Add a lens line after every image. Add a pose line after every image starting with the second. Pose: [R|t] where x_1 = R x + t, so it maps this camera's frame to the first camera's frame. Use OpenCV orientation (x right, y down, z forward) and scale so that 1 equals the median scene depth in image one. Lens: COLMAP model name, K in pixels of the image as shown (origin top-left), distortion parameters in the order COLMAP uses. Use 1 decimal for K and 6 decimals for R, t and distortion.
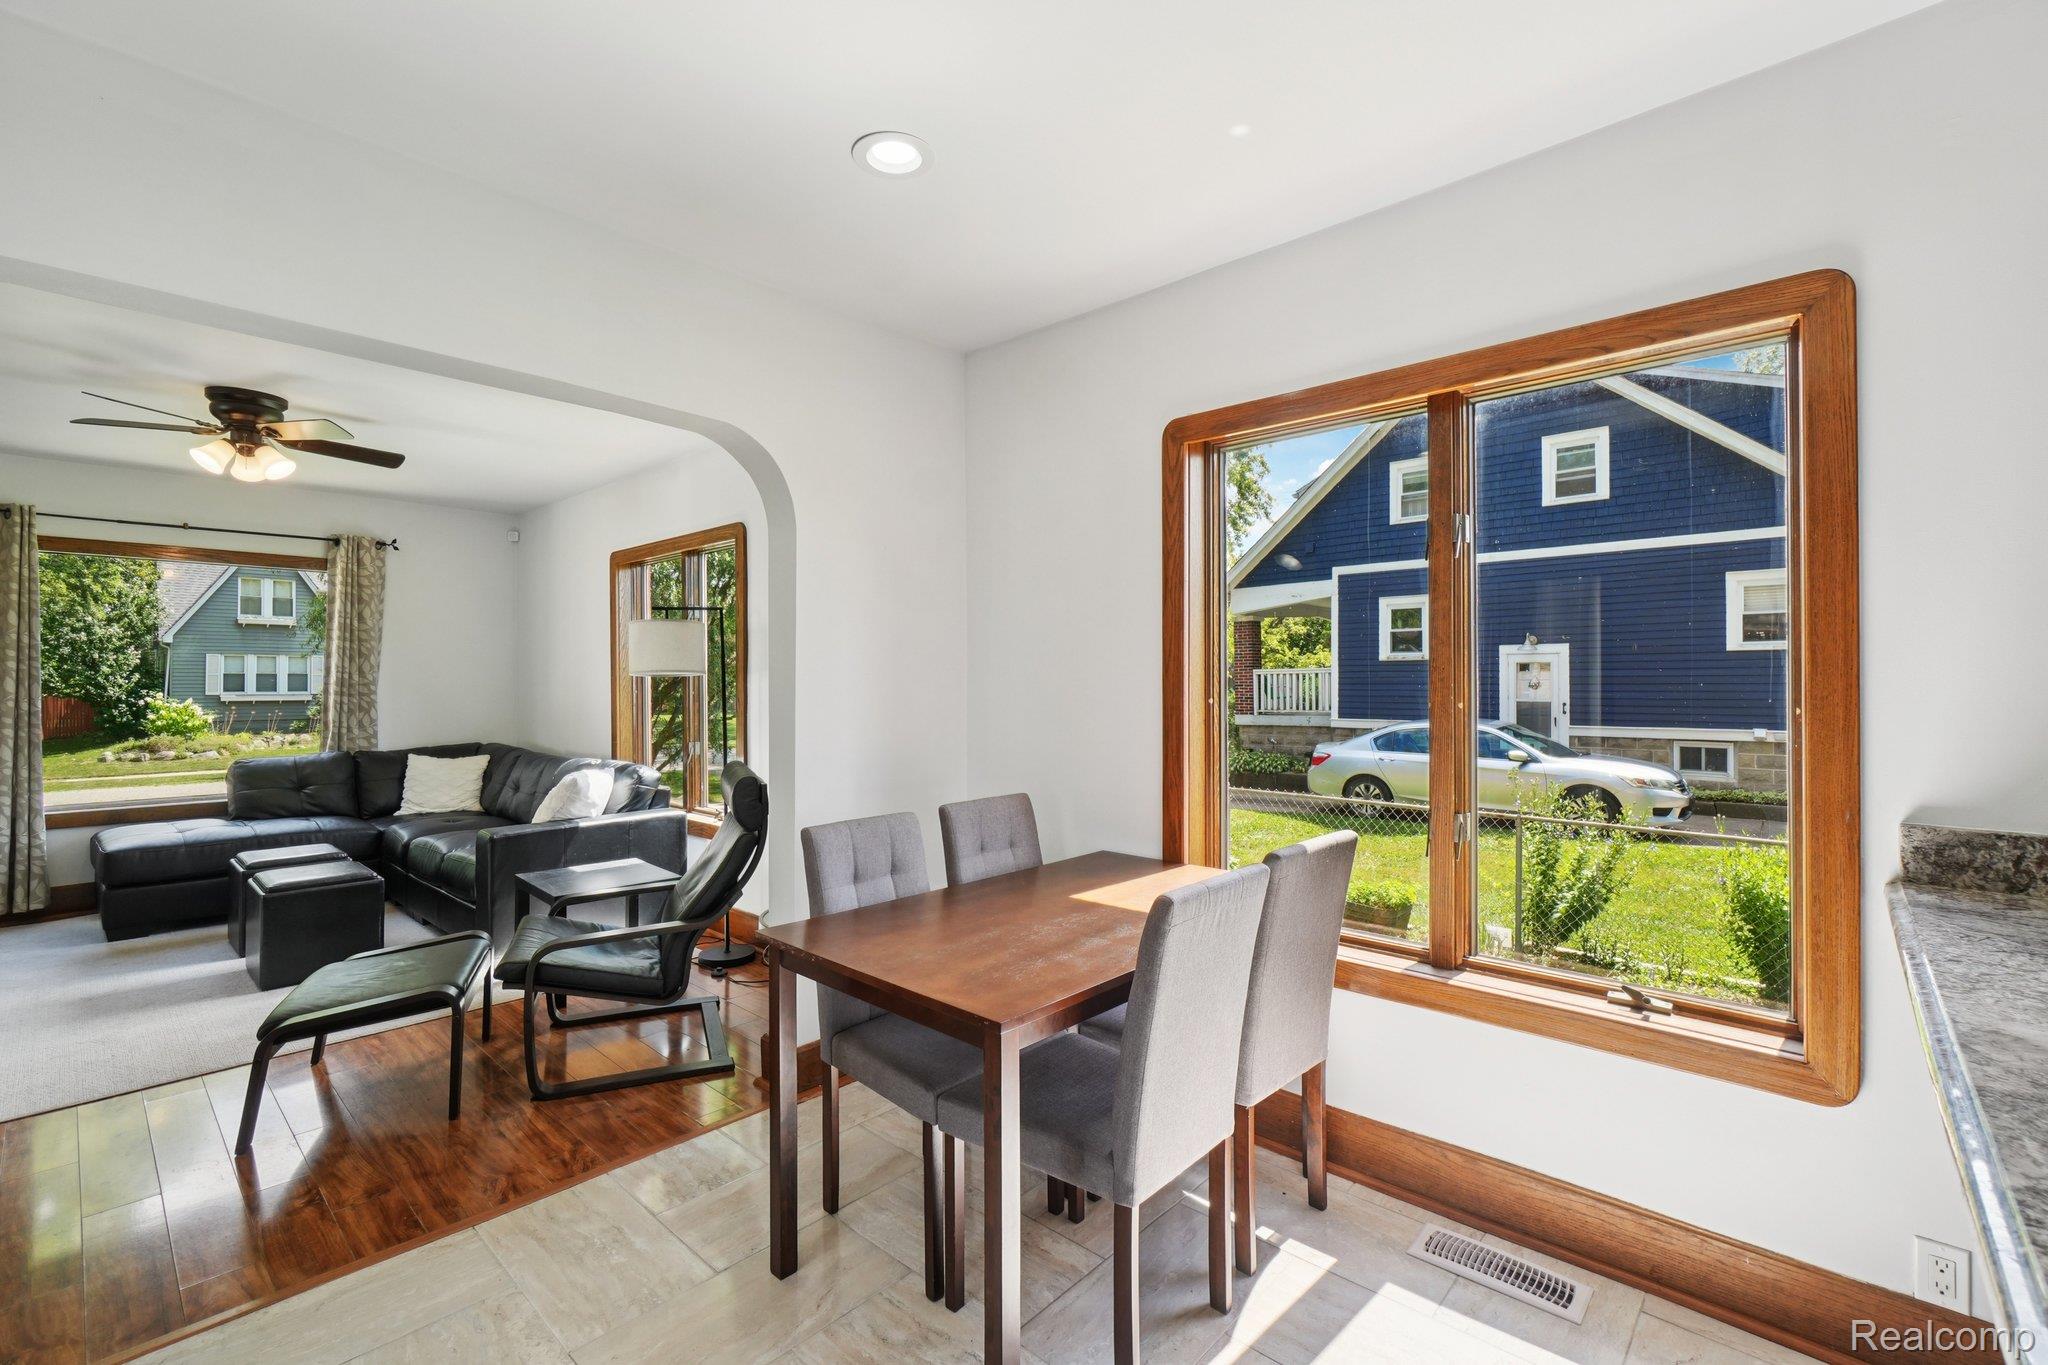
lens RADIAL K [[883.1, 0, 1040.6], [0, 883.1, 671.0], [0, 0, 1]] dist [-0.002981, 0.001853]
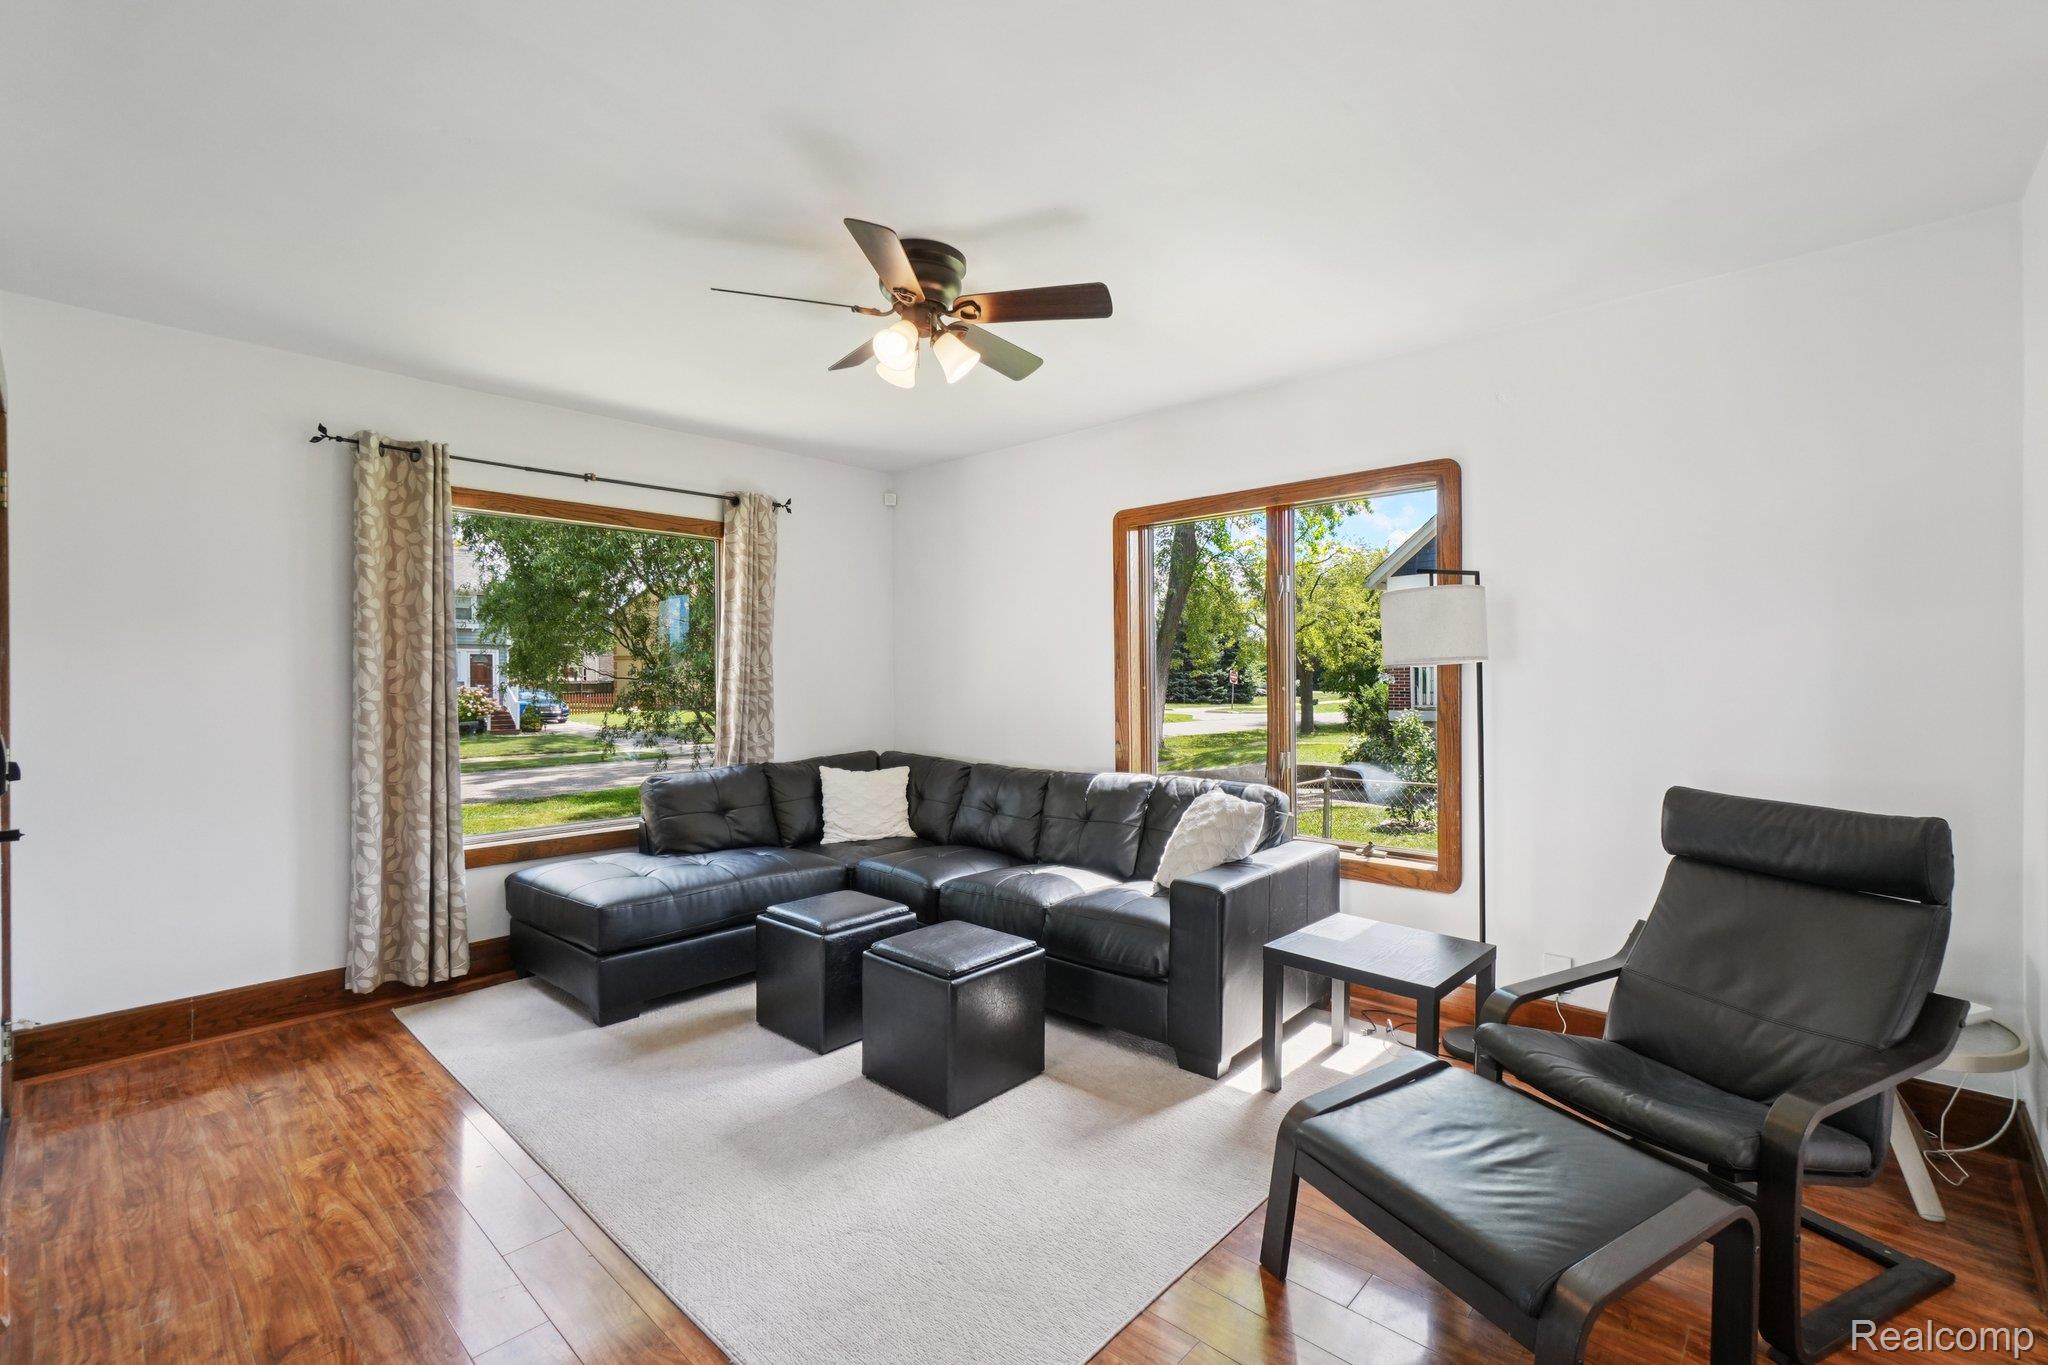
lens RADIAL K [[883.1, 0, 1035.3], [0, 883.1, 678.3], [0, 0, 1]] dist [-0.002981, 0.001853]
pose [[0.999951, -0.002792, -0.009540, -0.525159], [0.002928, 0.999894, 0.014263, 0.003149], [0.009499, -0.014291, 0.999853, 0.204723]]
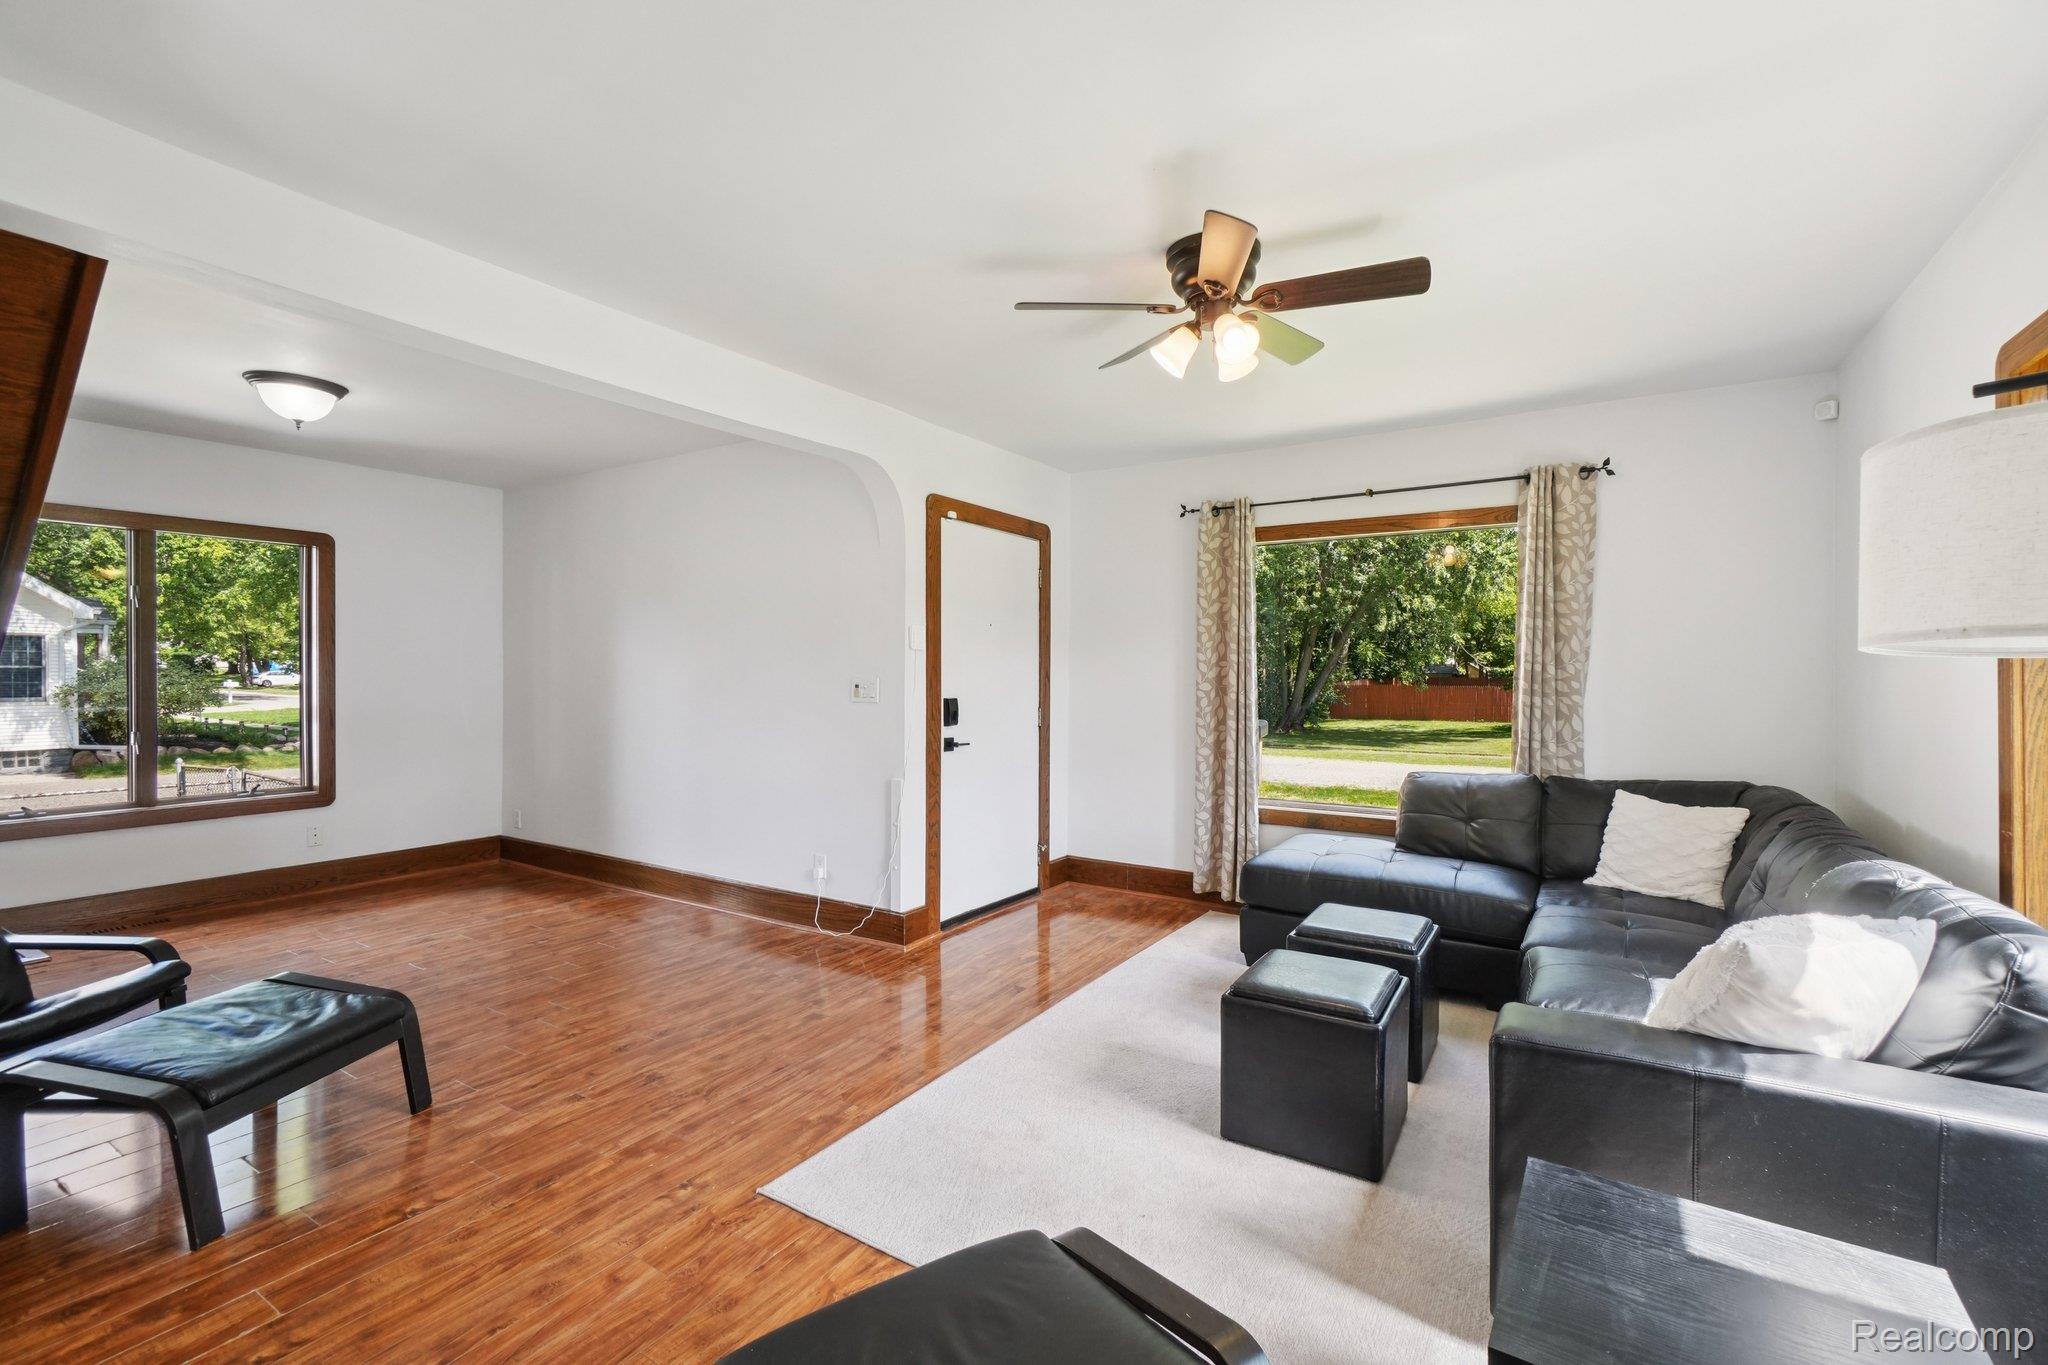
lens RADIAL K [[883.1, 0, 1037.9], [0, 883.1, 677.9], [0, 0, 1]] dist [-0.002981, 0.001853]
pose [[0.174727, 0.004762, -0.984605, -0.167711], [0.006356, 0.999962, 0.005964, 0.007406], [0.984596, -0.007300, 0.174690, 0.491013]]
